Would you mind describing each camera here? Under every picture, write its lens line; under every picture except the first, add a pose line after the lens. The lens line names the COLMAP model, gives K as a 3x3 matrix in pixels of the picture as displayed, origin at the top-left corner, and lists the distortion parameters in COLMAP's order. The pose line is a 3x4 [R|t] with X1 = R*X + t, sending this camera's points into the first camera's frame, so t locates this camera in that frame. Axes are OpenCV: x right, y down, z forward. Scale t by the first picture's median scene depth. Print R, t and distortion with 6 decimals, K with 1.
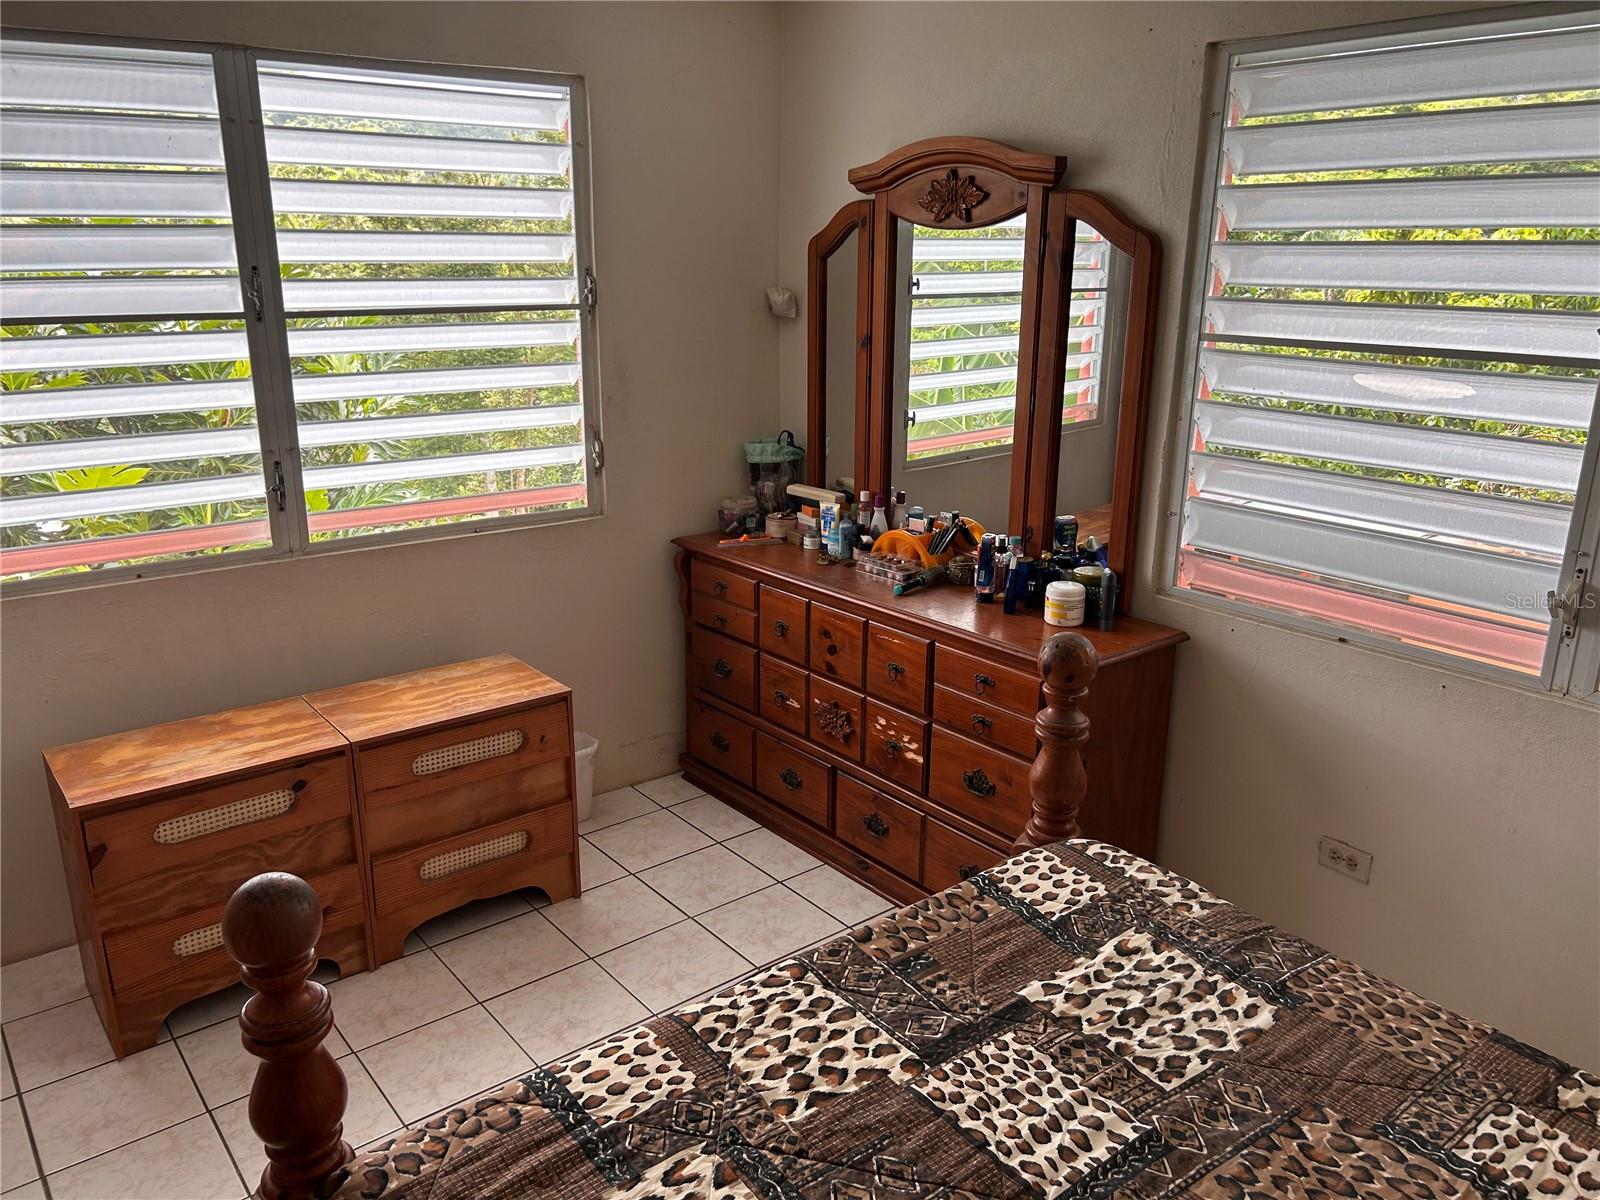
lens RADIAL K [[1200.8, 0, 795.4], [0, 1200.8, 619.4], [0, 0, 1]] dist [0.034598, -0.029397]
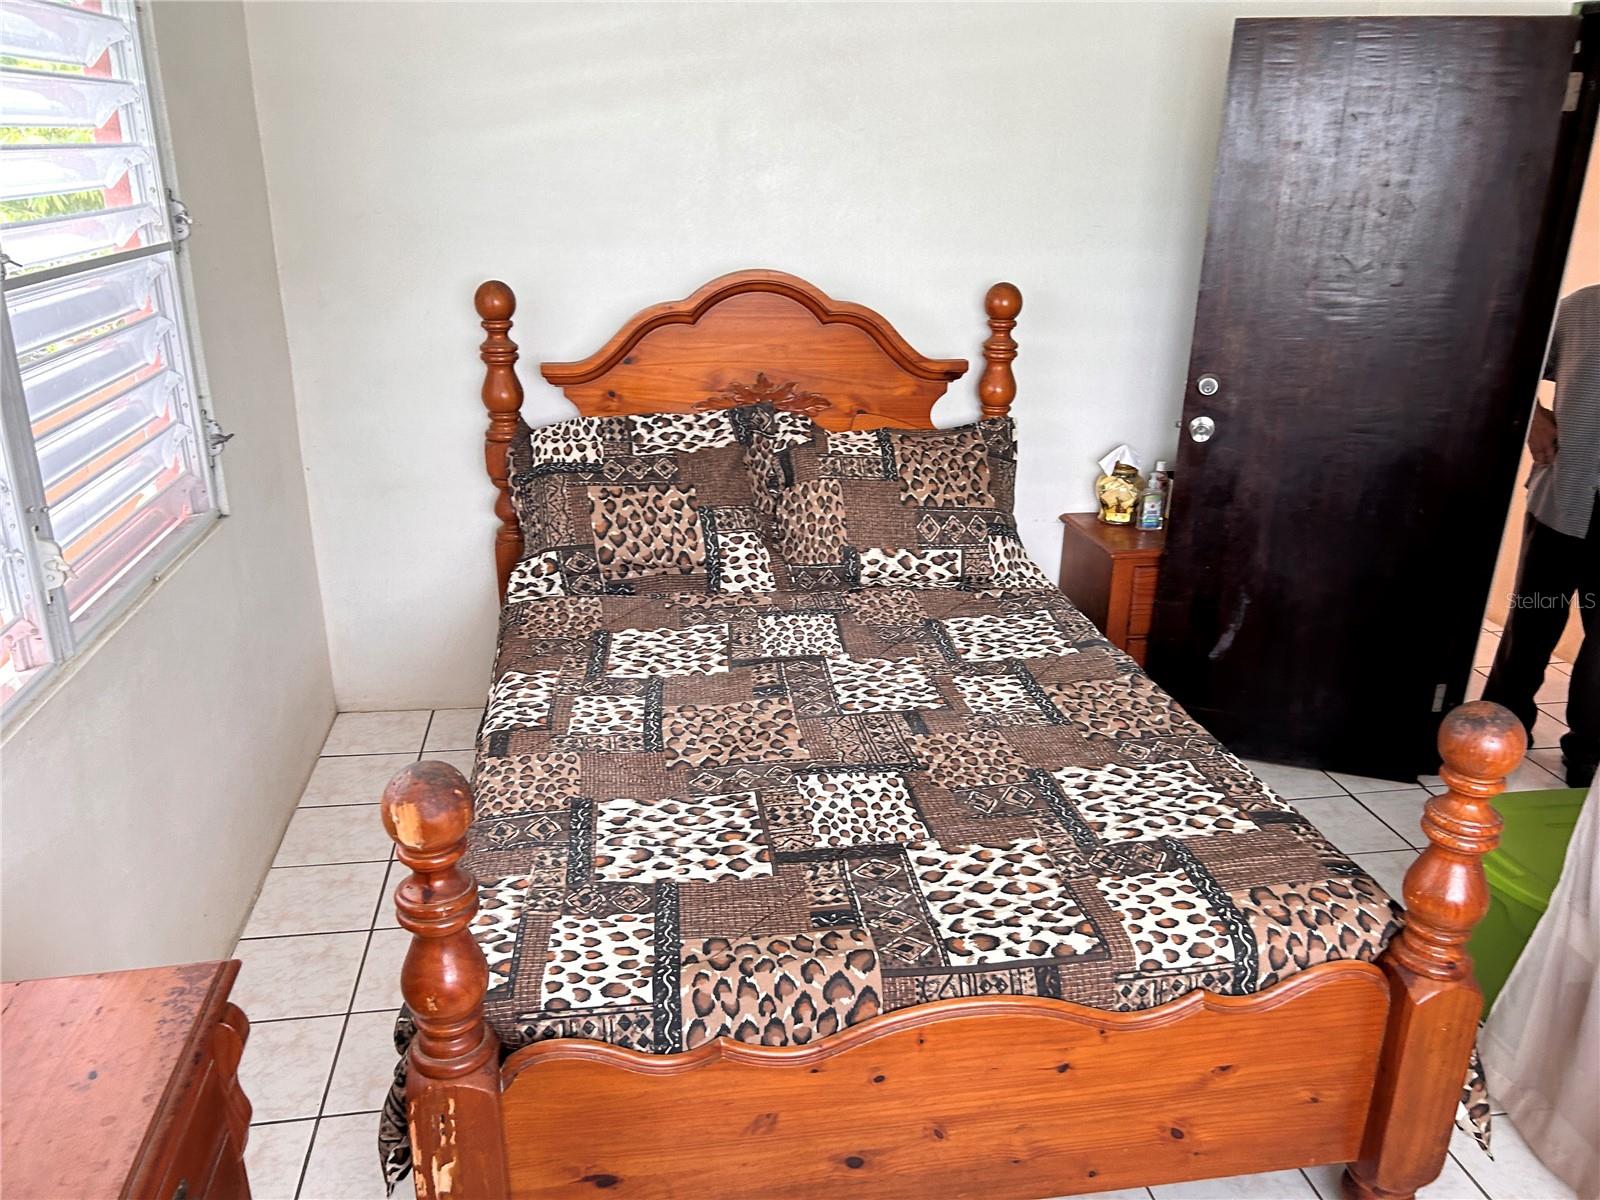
lens RADIAL K [[1188.6, 0, 800.0], [0, 1188.6, 600.0], [0, 0, 1]] dist [0.102971, -0.004386]
pose [[-0.870118, -0.188605, 0.455327, -0.281873], [0.132231, 0.800664, 0.584339, -0.514033], [-0.474773, 0.568652, -0.671733, 1.589813]]
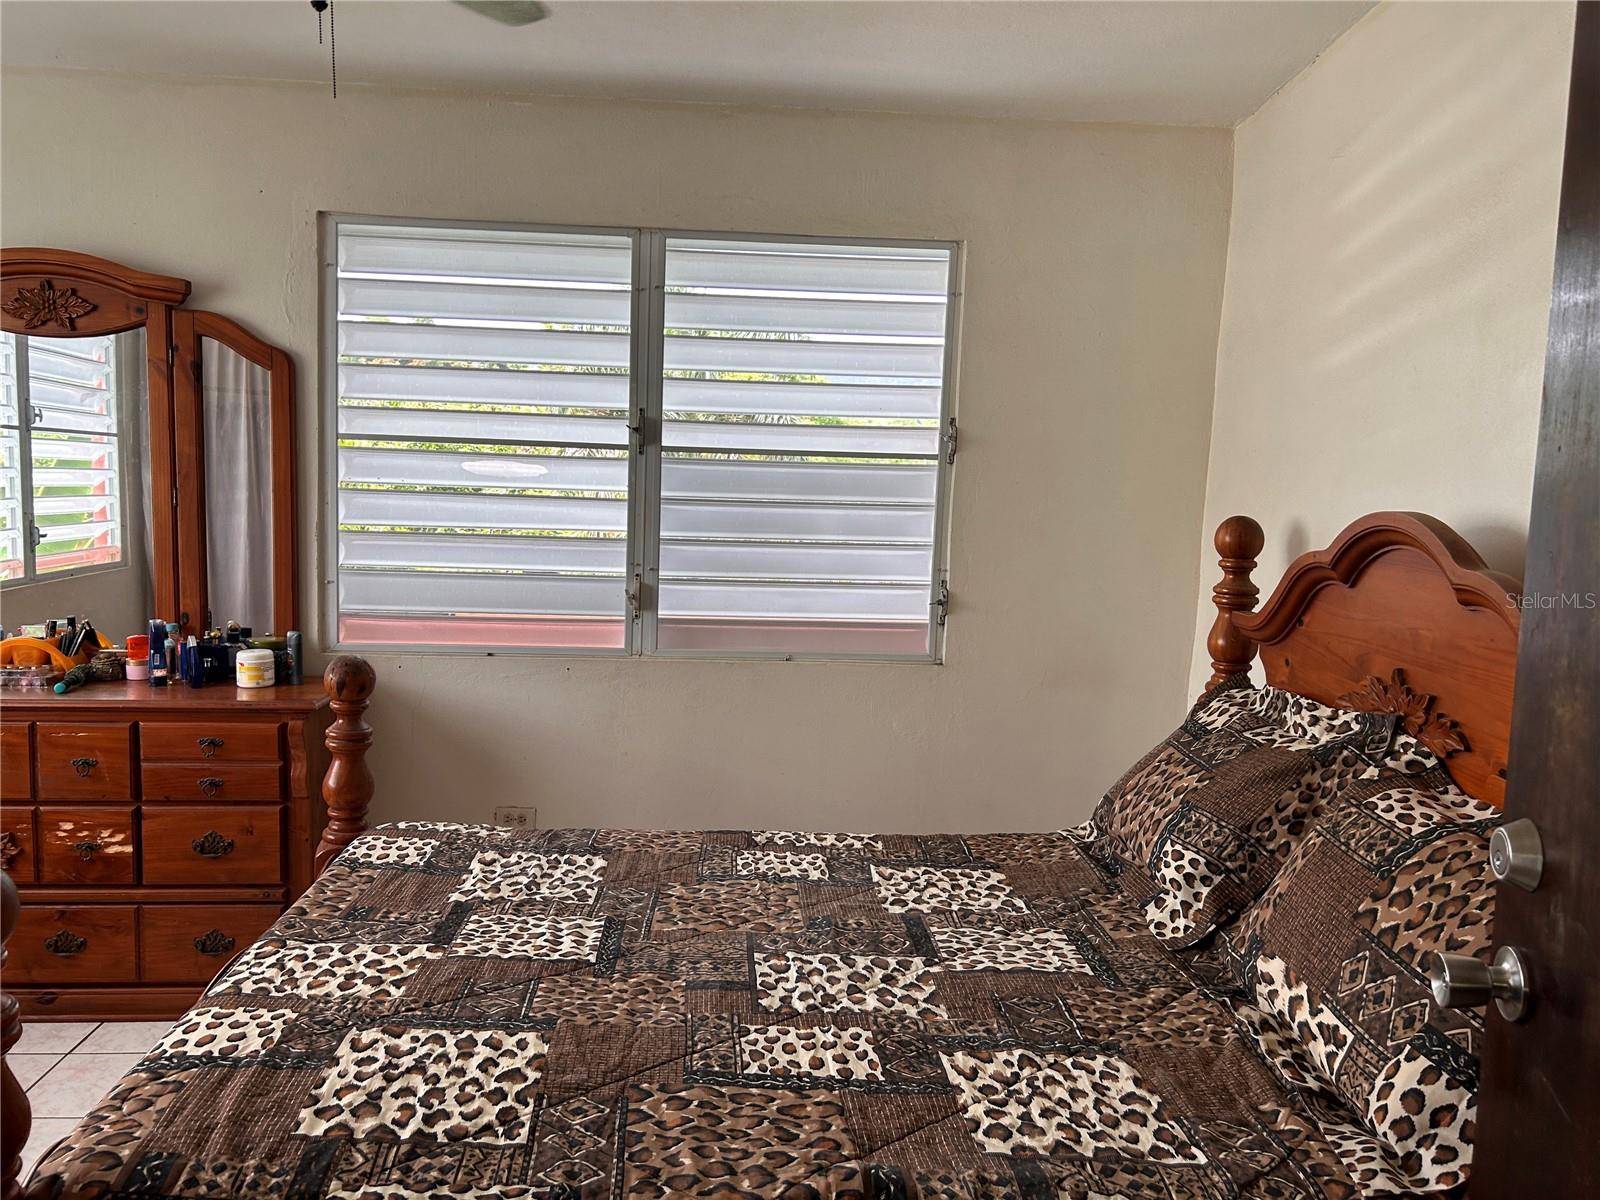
lens RADIAL K [[1200.8, 0, 795.4], [0, 1200.8, 619.4], [0, 0, 1]] dist [0.034598, -0.029397]
pose [[0.565284, -0.083748, 0.820634, -0.625144], [0.220945, 0.973855, -0.052811, 0.172776], [-0.794756, 0.211169, 0.569008, -0.061992]]
